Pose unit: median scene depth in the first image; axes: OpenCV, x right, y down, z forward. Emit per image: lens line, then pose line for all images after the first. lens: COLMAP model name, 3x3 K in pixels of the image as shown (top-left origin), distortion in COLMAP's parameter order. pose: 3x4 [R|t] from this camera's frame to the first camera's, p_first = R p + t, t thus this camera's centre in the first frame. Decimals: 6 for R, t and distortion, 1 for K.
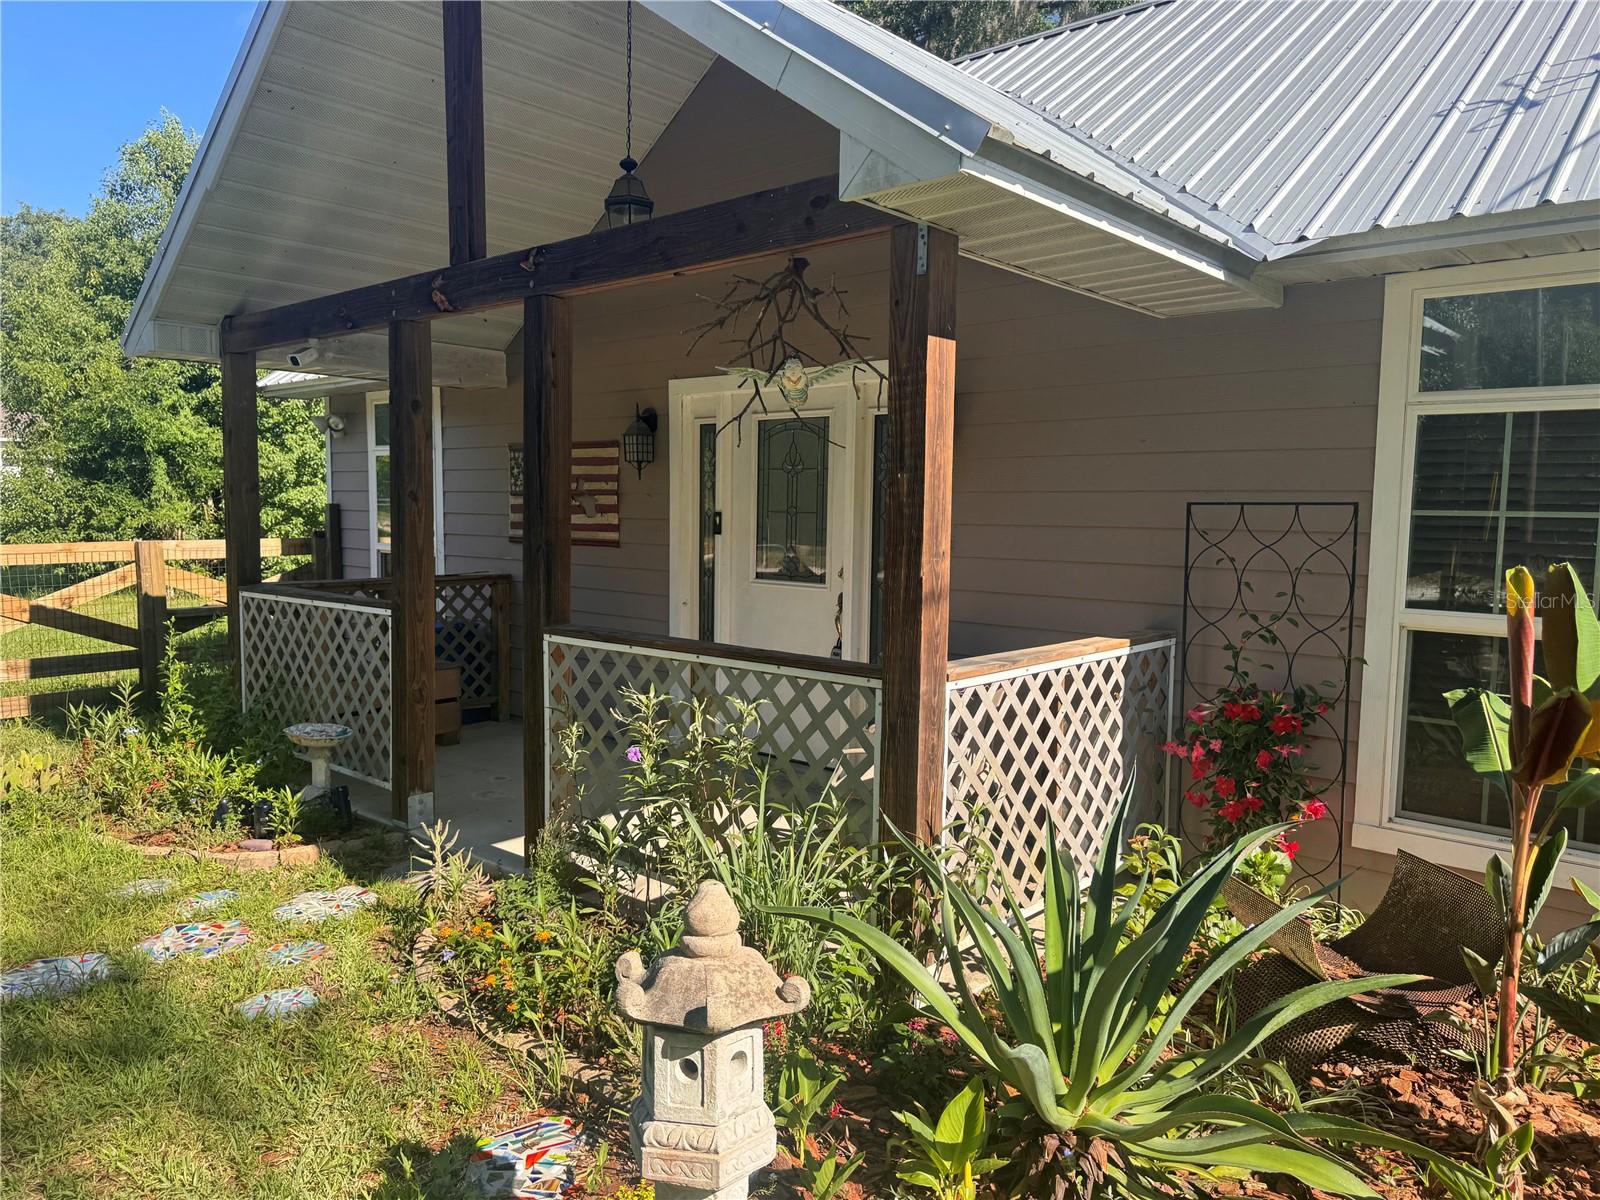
lens RADIAL K [[1125.4, 0, 805.8], [0, 1125.4, 604.1], [0, 0, 1]] dist [0.005512, -0.010414]
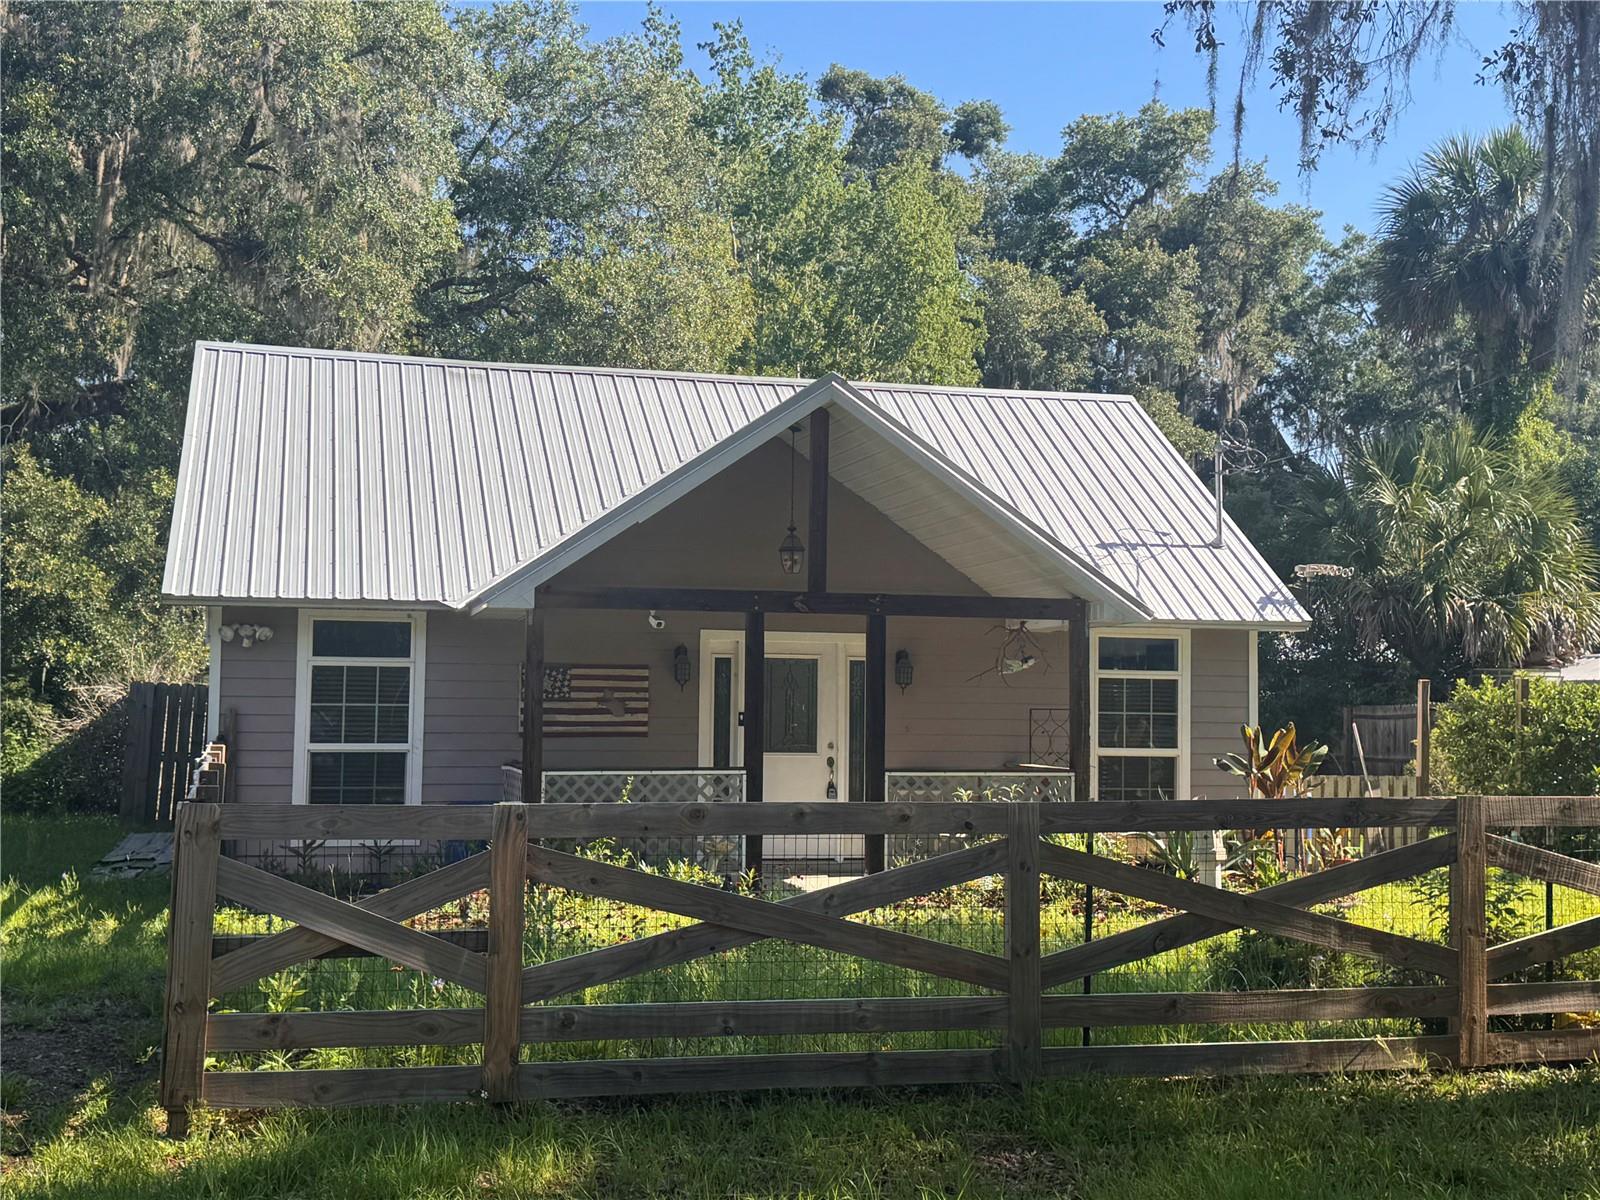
lens RADIAL K [[1948.7, 0, 800.0], [0, 1948.7, 600.0], [0, 0, 1]] dist [0.187403, -0.384913]
pose [[0.568264, 0.033357, 0.822170, -2.856073], [0.068082, 0.993846, -0.087379, 0.012570], [-0.820025, 0.105629, 0.562496, -0.833491]]
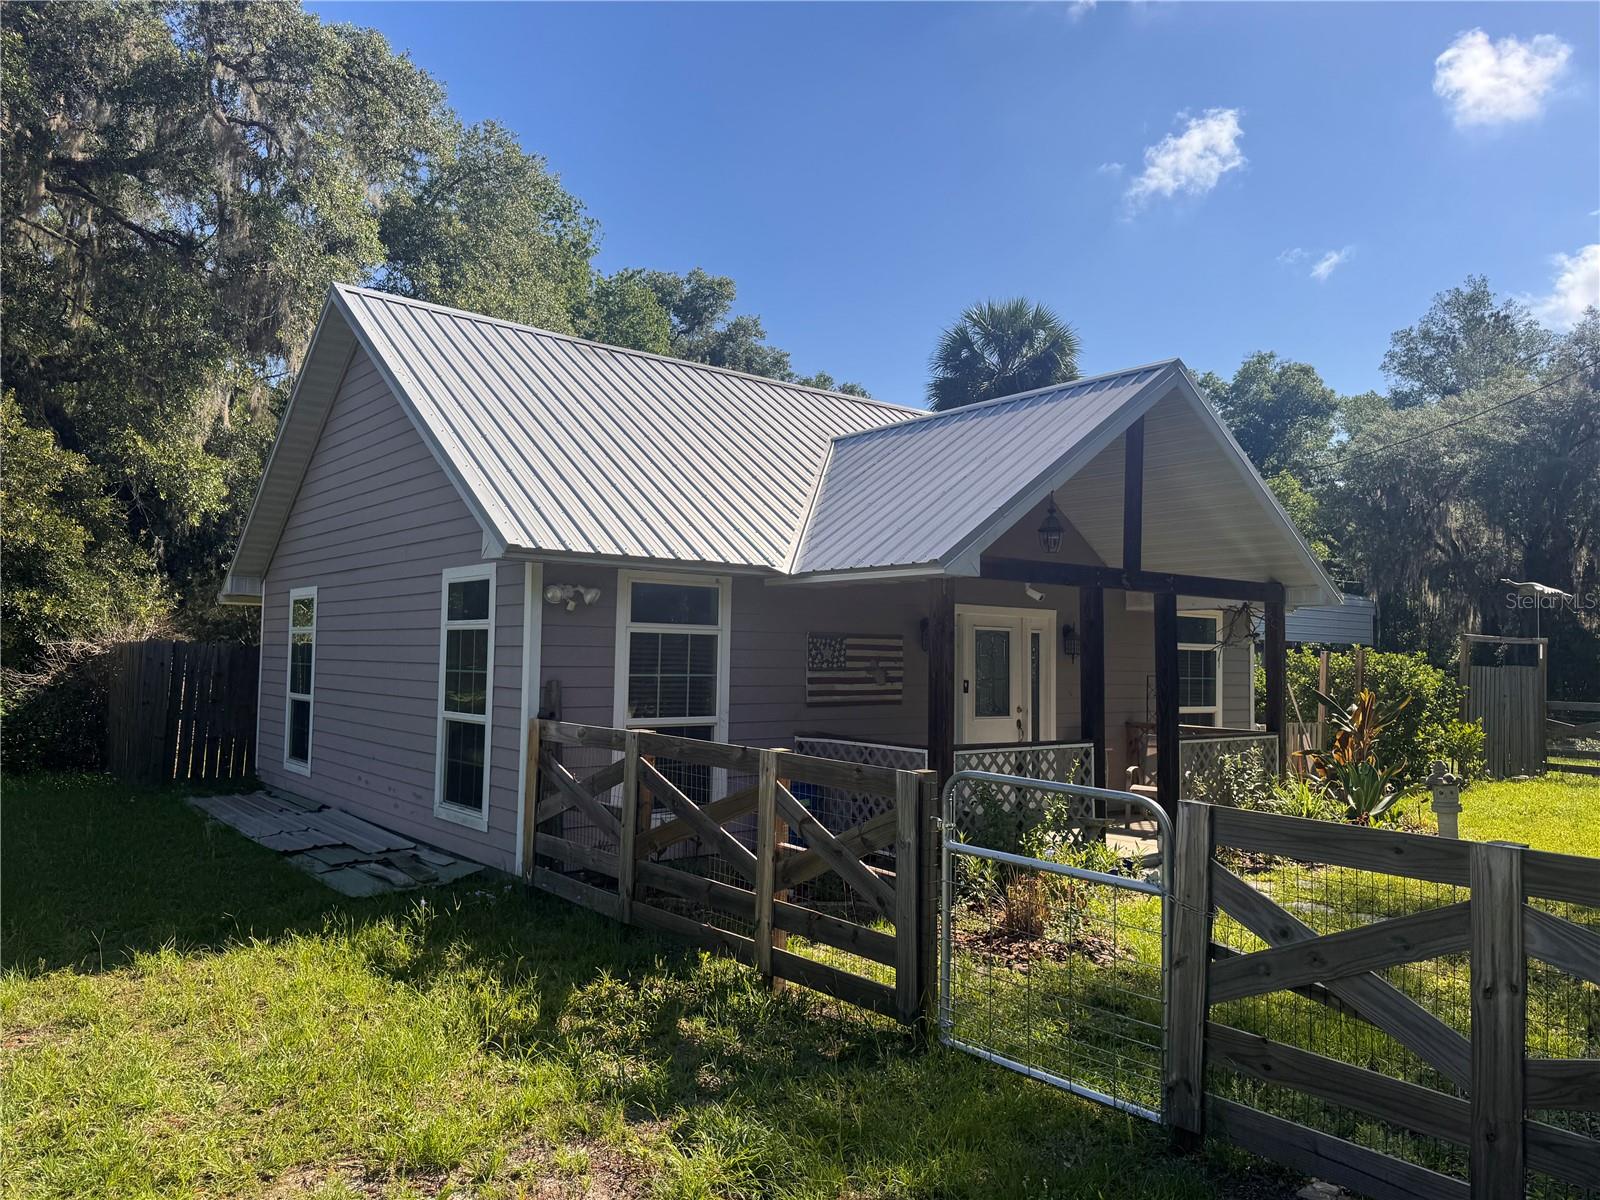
lens RADIAL K [[1119.9, 0, 800.0], [0, 1119.9, 600.0], [0, 0, 1]] dist [0.103914, -0.145931]
pose [[0.176805, 0.033571, 0.983673, -2.243404], [0.067212, 0.996673, -0.046095, -0.172306], [-0.981948, 0.074264, 0.173960, 1.124999]]
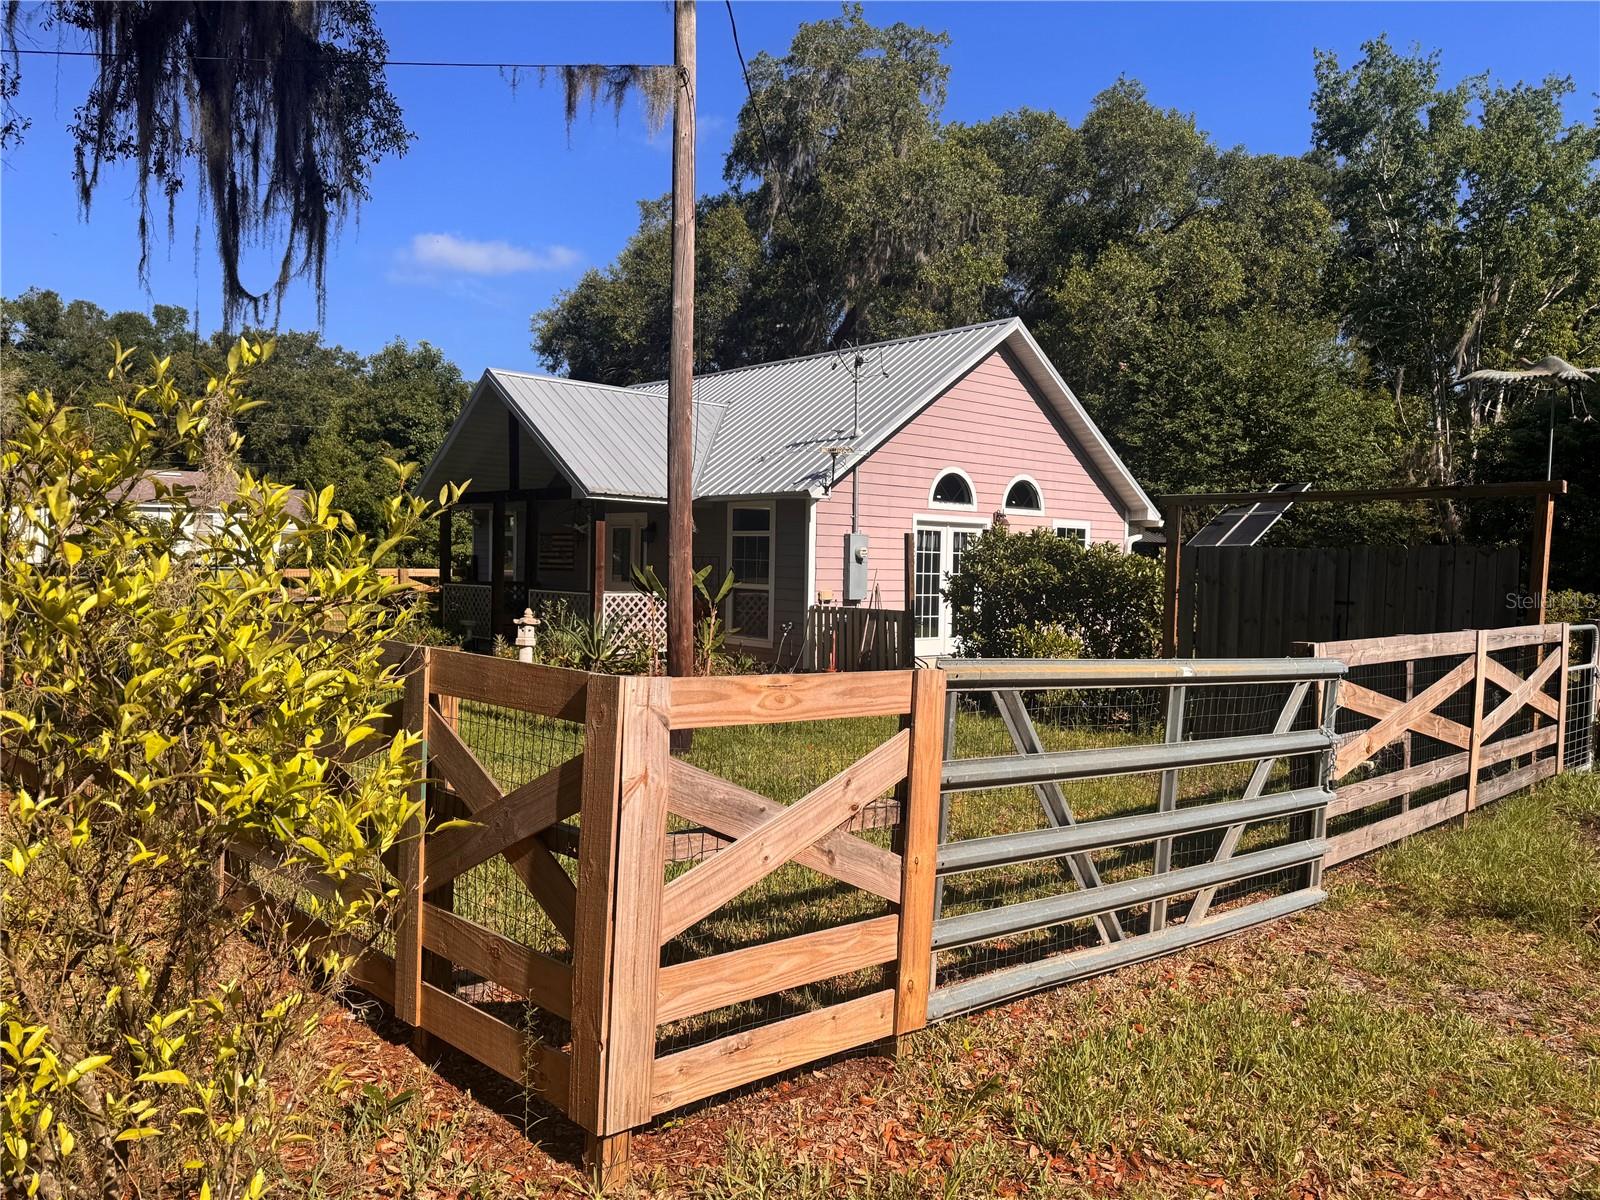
lens RADIAL K [[1125.4, 0, 805.8], [0, 1125.4, 604.1], [0, 0, 1]] dist [0.005512, -0.010414]
pose [[0.994238, 0.010139, -0.106714, 0.942905], [-0.015008, 0.998878, -0.044925, 0.200122], [0.106139, 0.046268, 0.993274, -2.297868]]
